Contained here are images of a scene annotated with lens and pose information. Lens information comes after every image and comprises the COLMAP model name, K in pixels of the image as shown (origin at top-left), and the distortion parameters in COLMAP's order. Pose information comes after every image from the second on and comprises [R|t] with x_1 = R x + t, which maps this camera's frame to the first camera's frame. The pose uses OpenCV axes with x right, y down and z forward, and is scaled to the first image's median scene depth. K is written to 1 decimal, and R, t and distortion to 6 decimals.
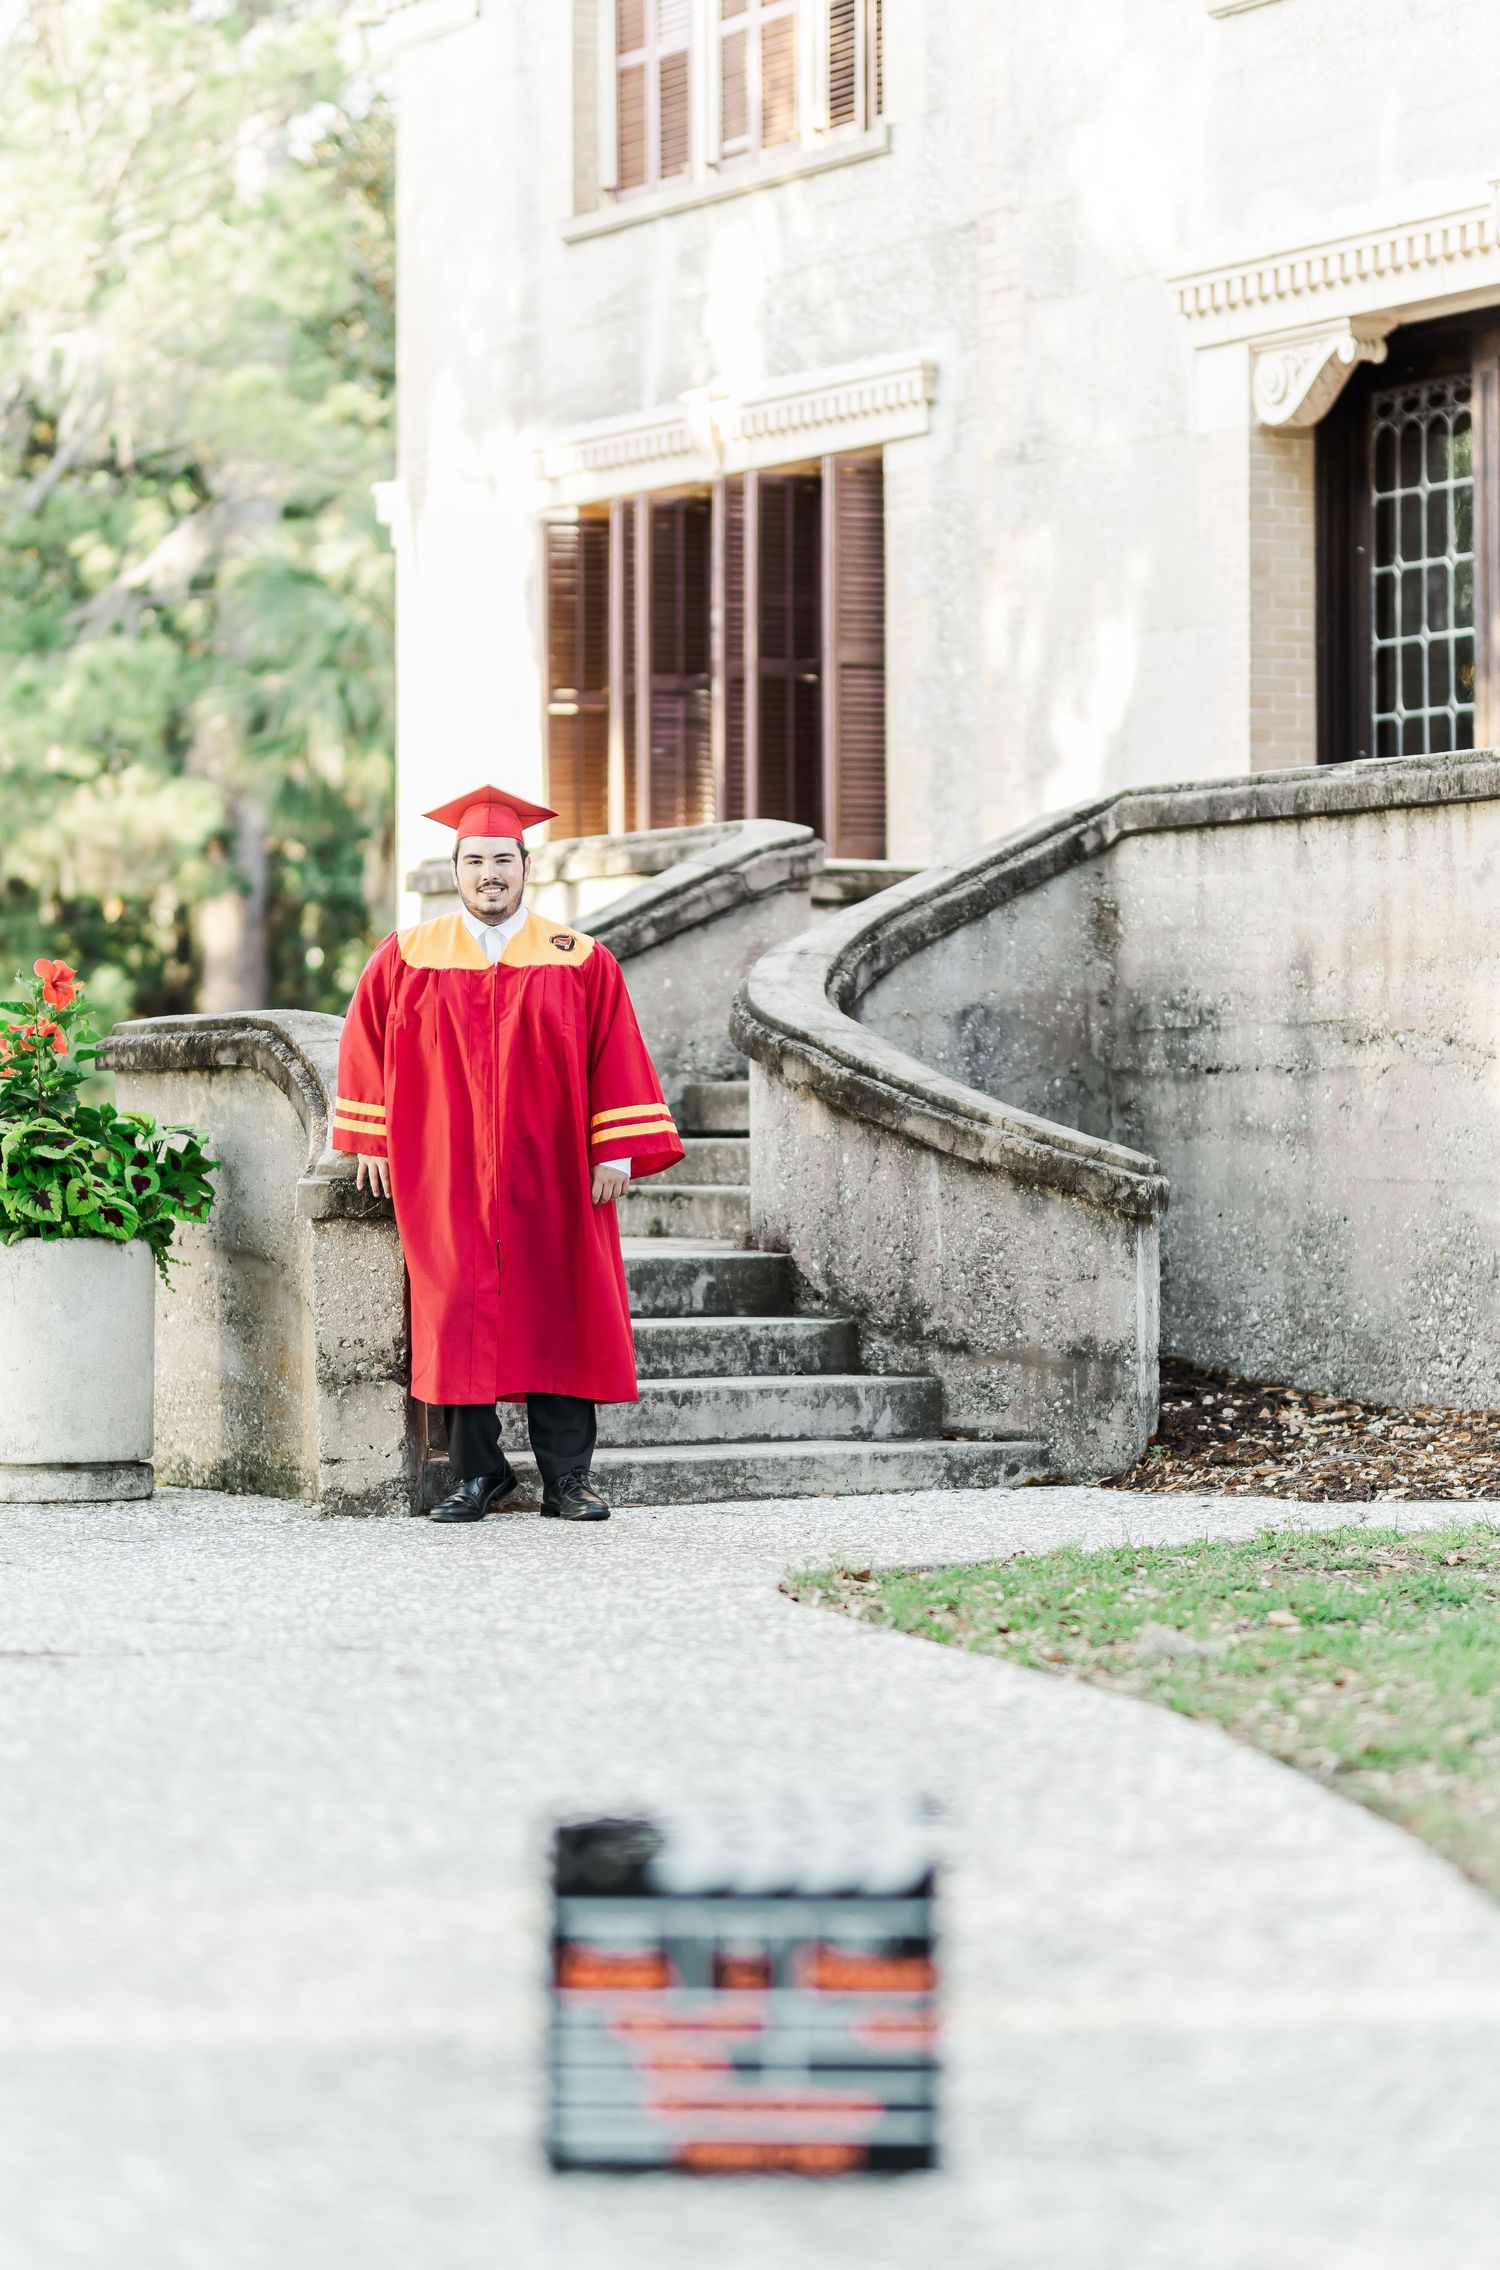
lens RADIAL K [[6129.0, 0, 827.4], [0, 6129.0, 1206.3], [0, 0, 1]] dist [-0.006015, 0.161151]
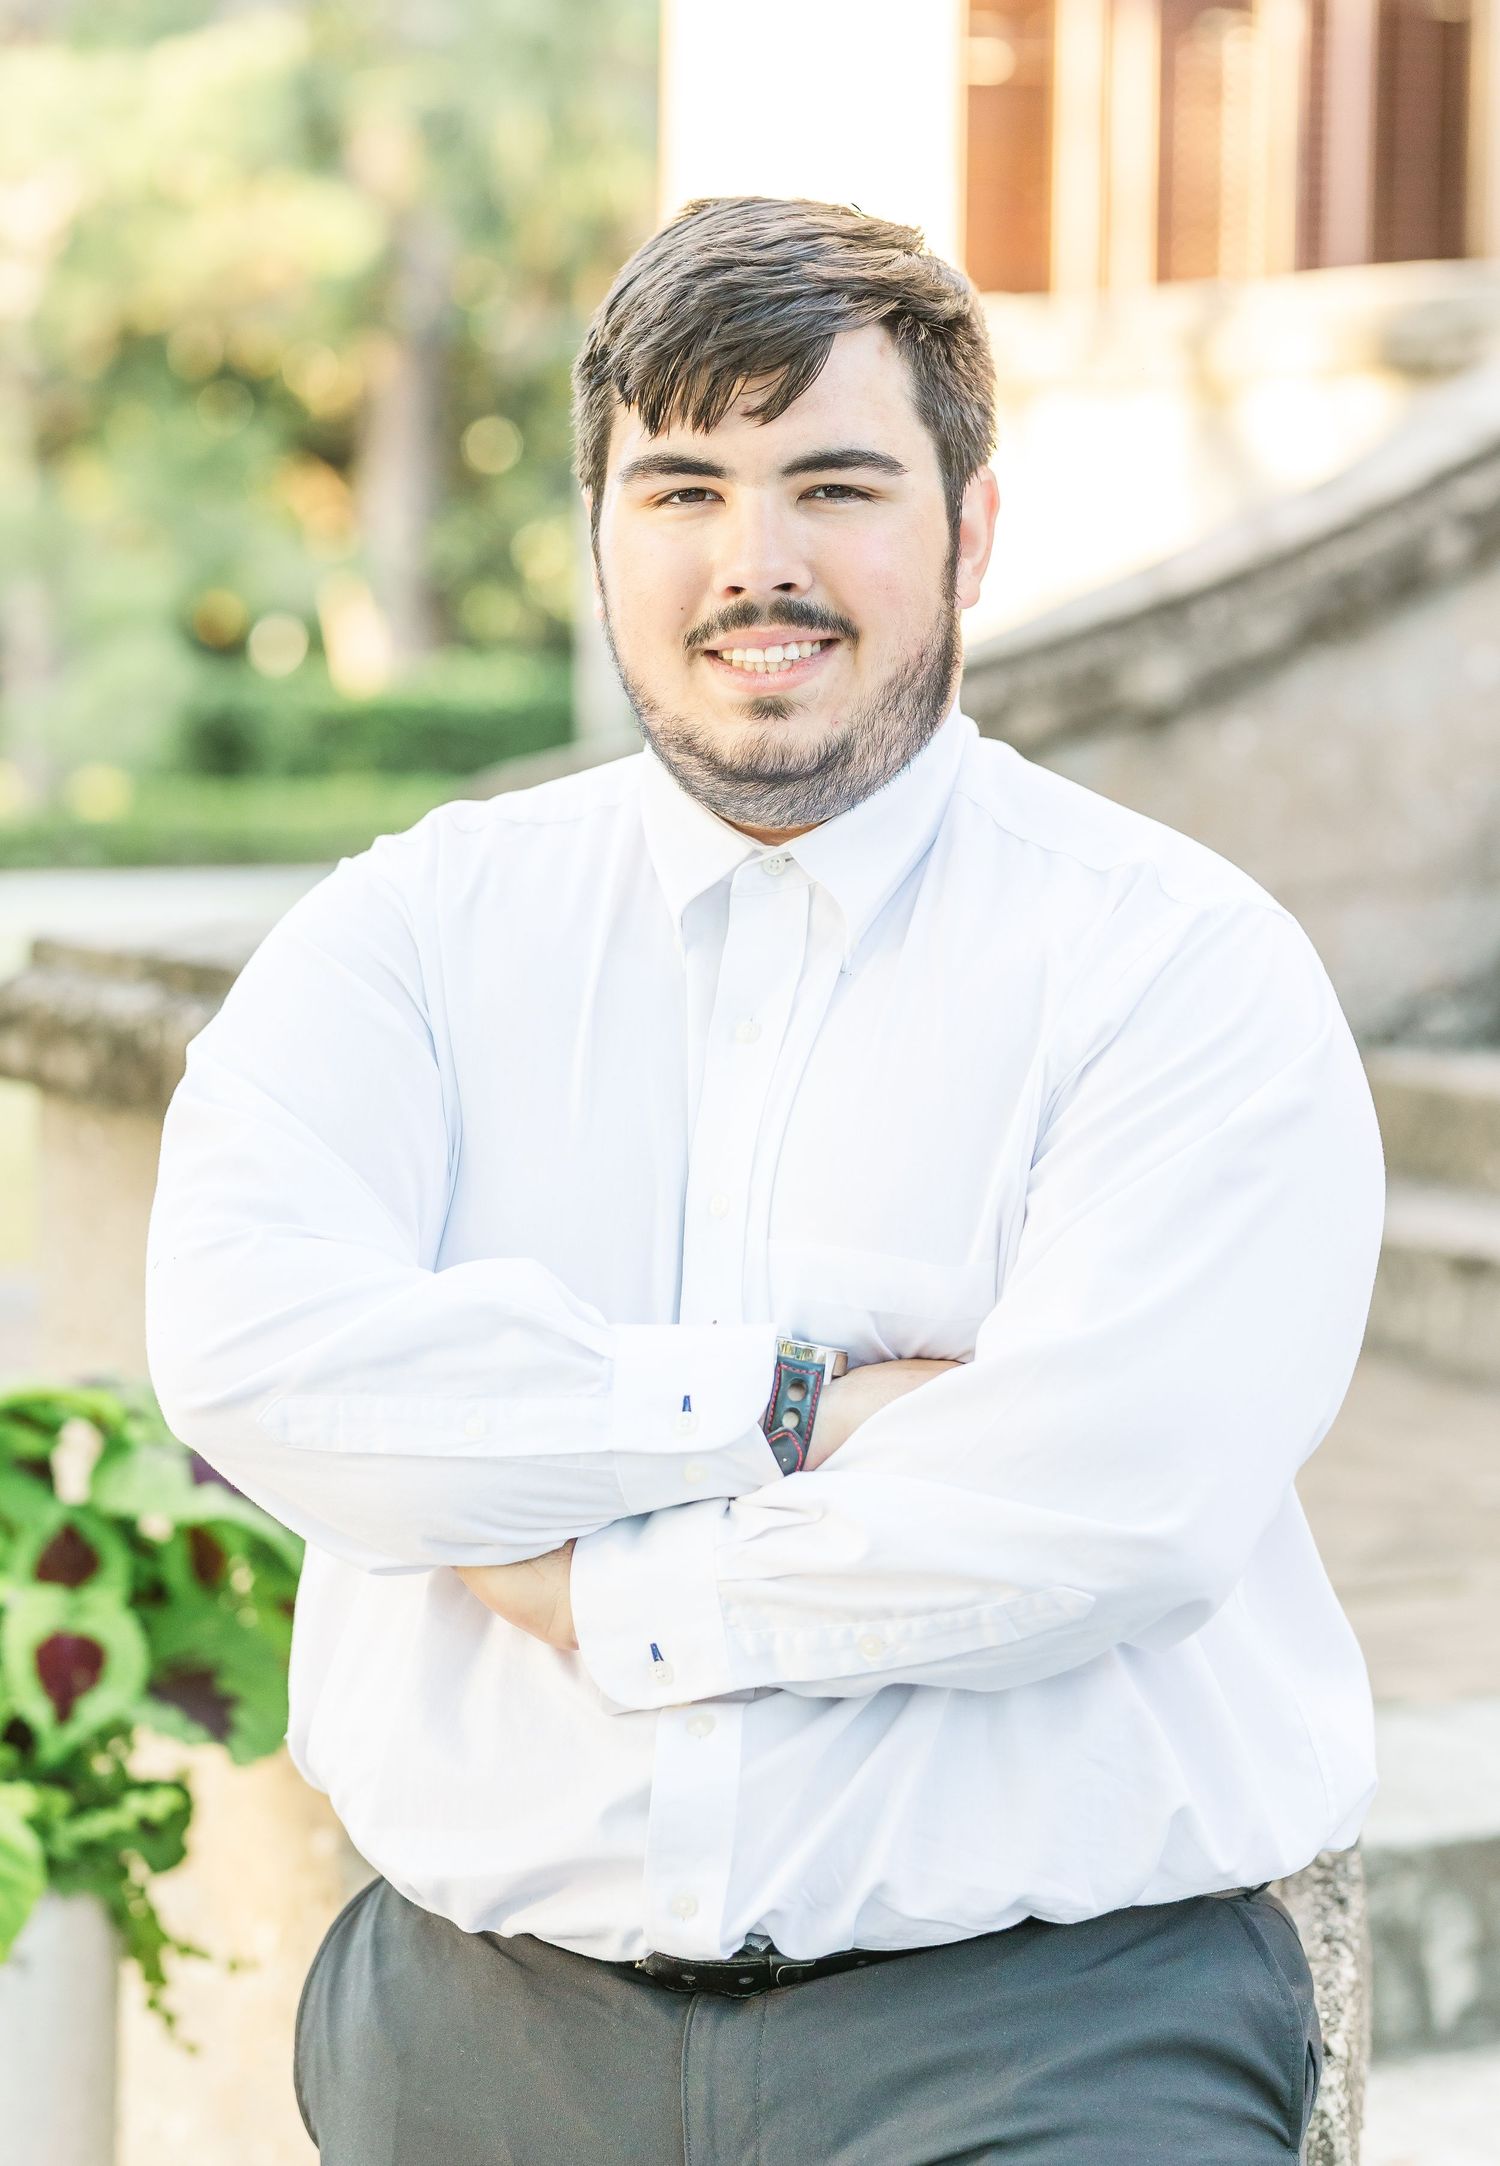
lens RADIAL K [[5548.9, 0, 750.0], [0, 5548.9, 1083.0], [0, 0, 1]] dist [-0.067507, -0.267895]
pose [[0.999351, 0.017282, -0.031598, -0.068882], [-0.014545, 0.996285, 0.084880, -0.043957], [0.032947, -0.084365, 0.995890, 0.696137]]
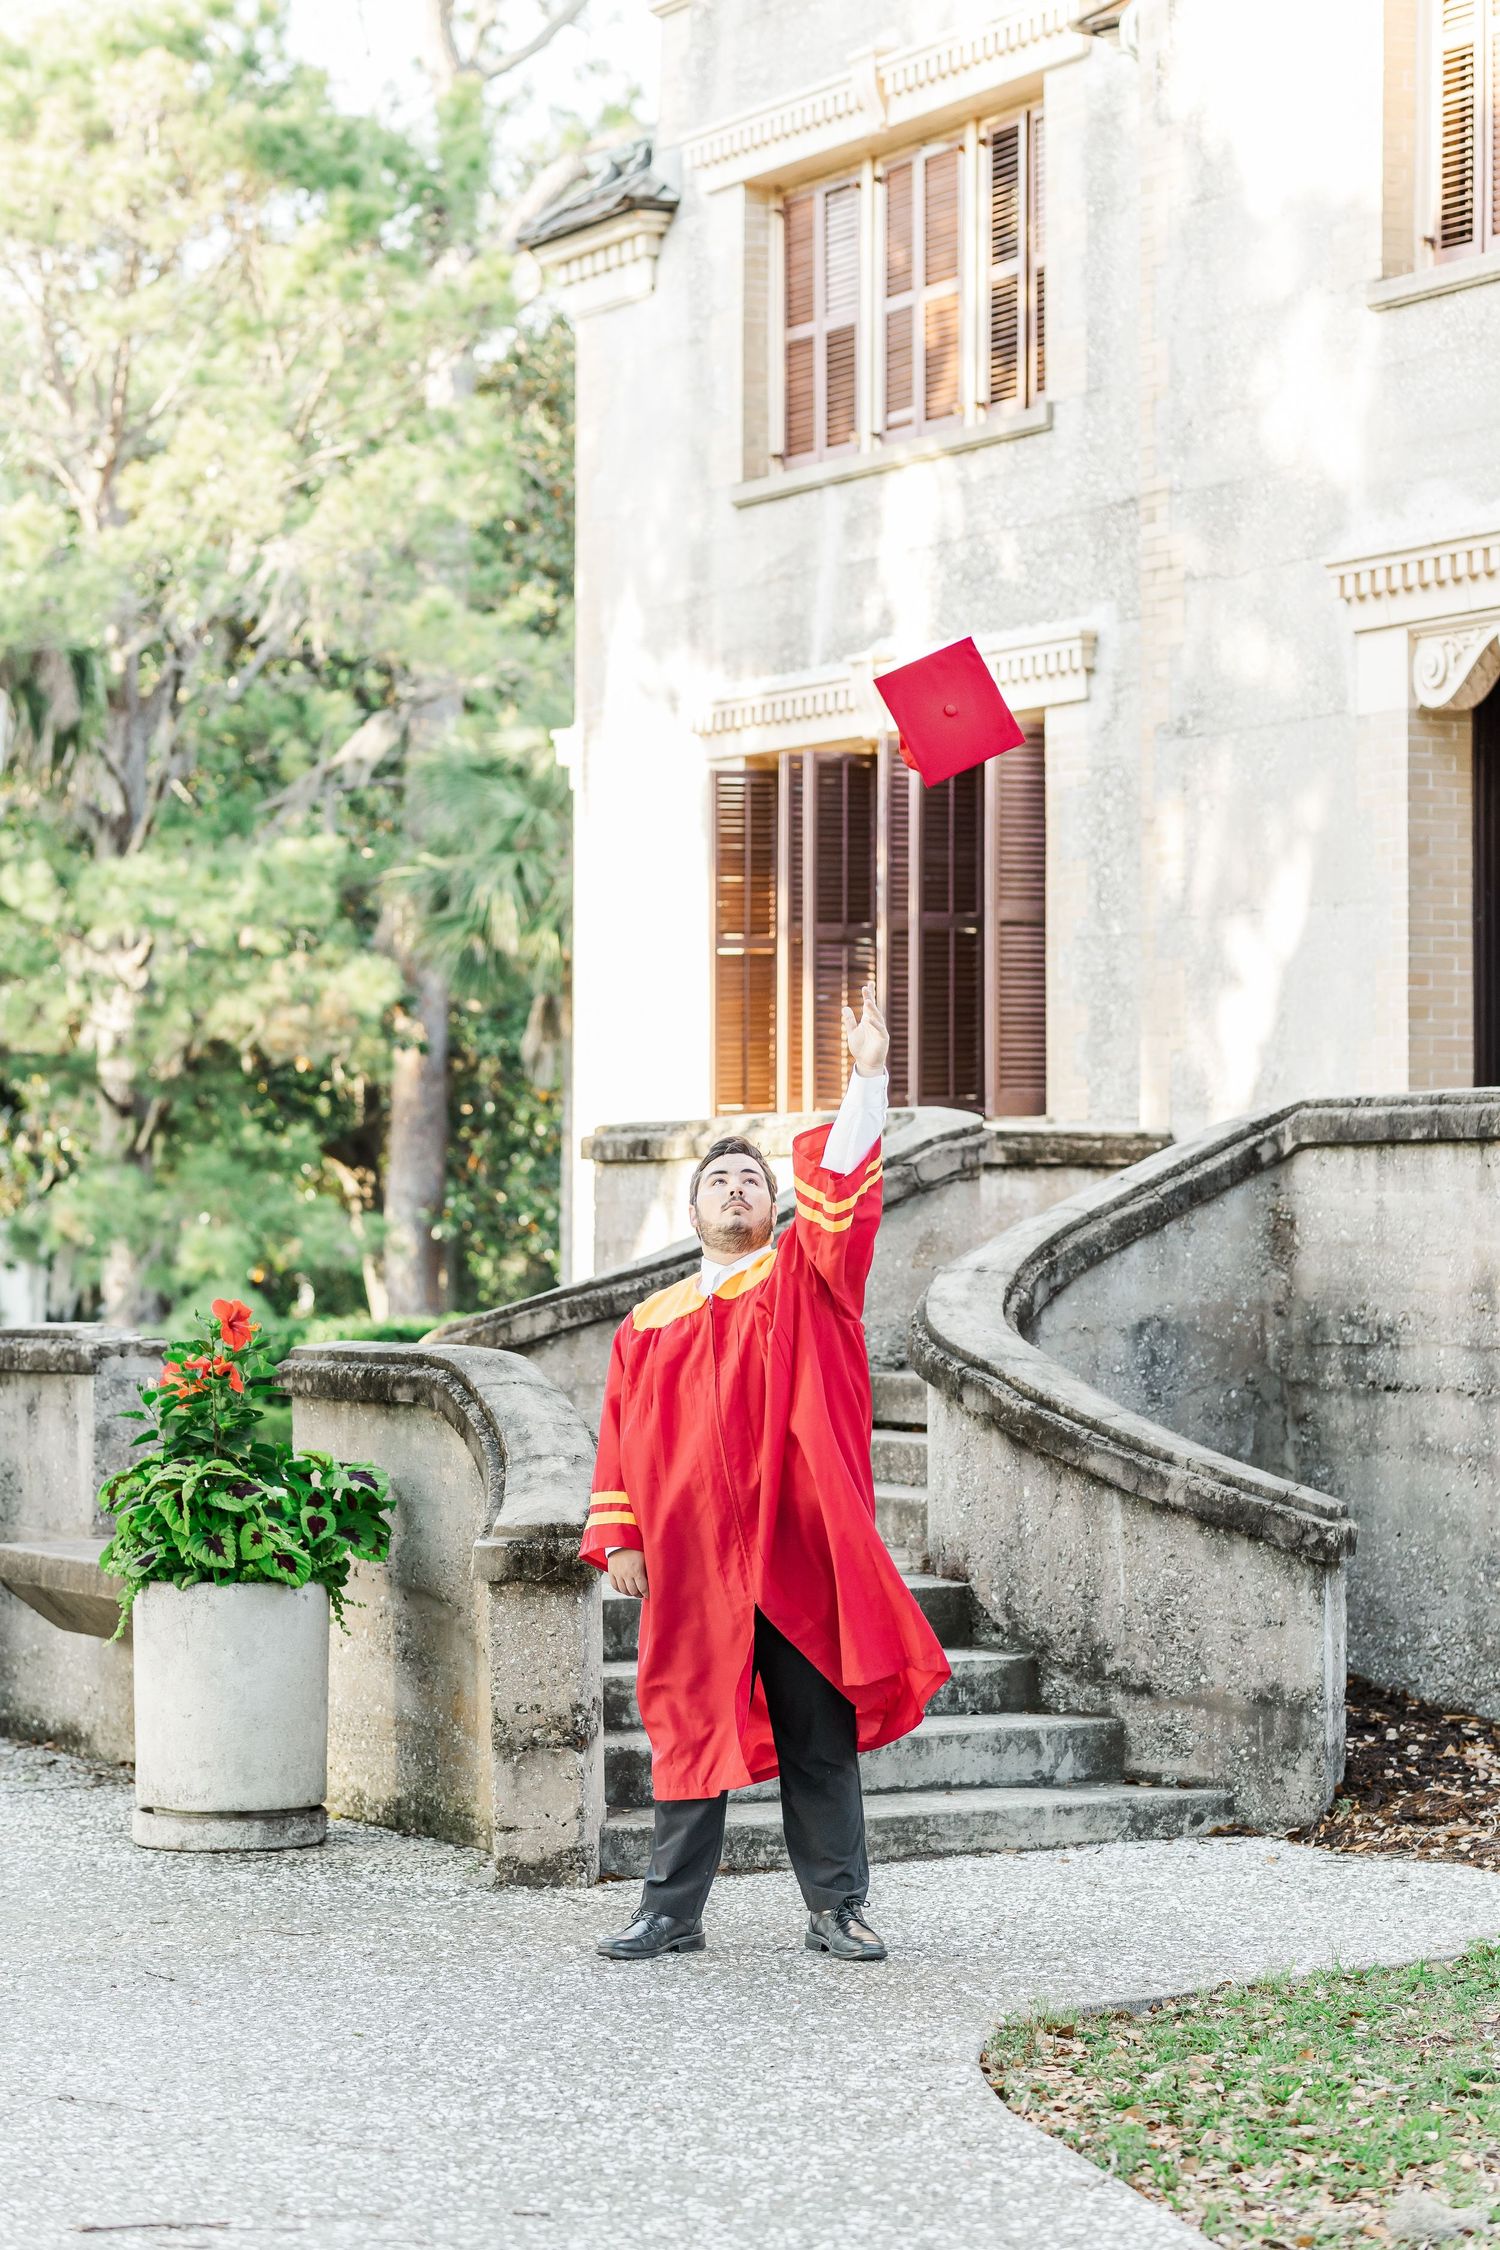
lens RADIAL K [[5493.1, 0, 750.0], [0, 5493.1, 1125.0], [0, 0, 1]] dist [-0.024214, 0.841668]
pose [[0.999339, 0.004649, -0.036051, -0.009395], [-0.005661, 0.999591, -0.028035, -0.039551], [0.035906, 0.028221, 0.998957, 0.104247]]
